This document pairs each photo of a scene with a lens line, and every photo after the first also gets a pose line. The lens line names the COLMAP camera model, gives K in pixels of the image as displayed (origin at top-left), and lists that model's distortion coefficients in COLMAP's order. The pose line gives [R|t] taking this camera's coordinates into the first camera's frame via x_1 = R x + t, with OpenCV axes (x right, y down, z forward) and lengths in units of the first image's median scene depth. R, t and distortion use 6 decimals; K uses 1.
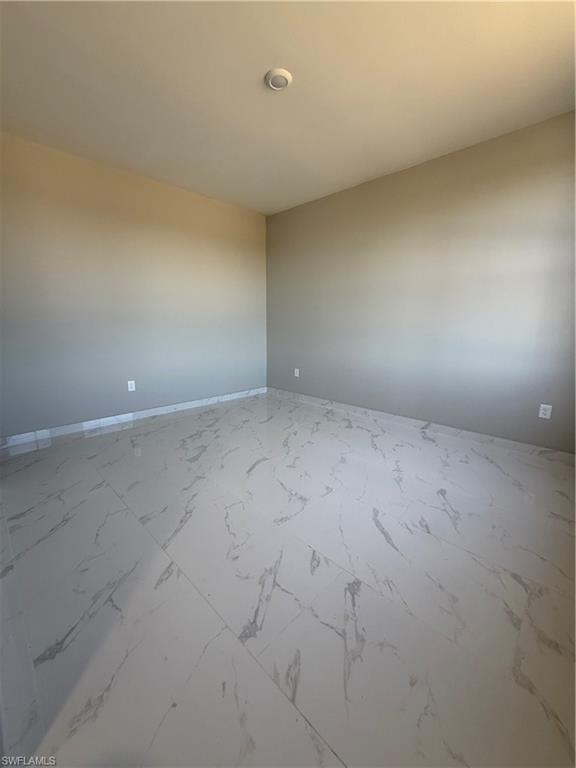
lens RADIAL K [[299.6, 0, 289.4], [0, 299.6, 394.0], [0, 0, 1]] dist [-0.007617, 0.000007]
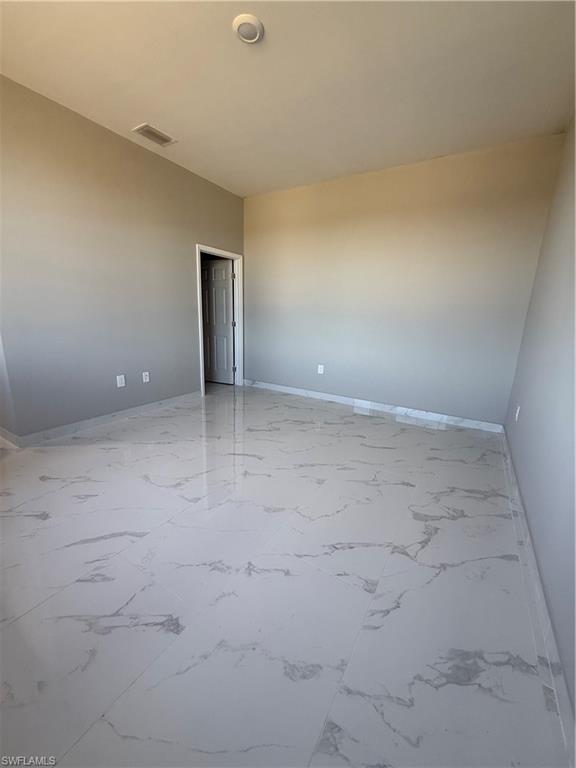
lens RADIAL K [[307.6, 0, 288.8], [0, 307.6, 382.0], [0, 0, 1]] dist [-0.000432, -0.000265]
pose [[0.224579, 0.216240, -0.950160, 0.800277], [-0.260195, 0.952972, 0.155381, -0.181751], [0.939075, 0.212332, 0.270282, 0.776309]]
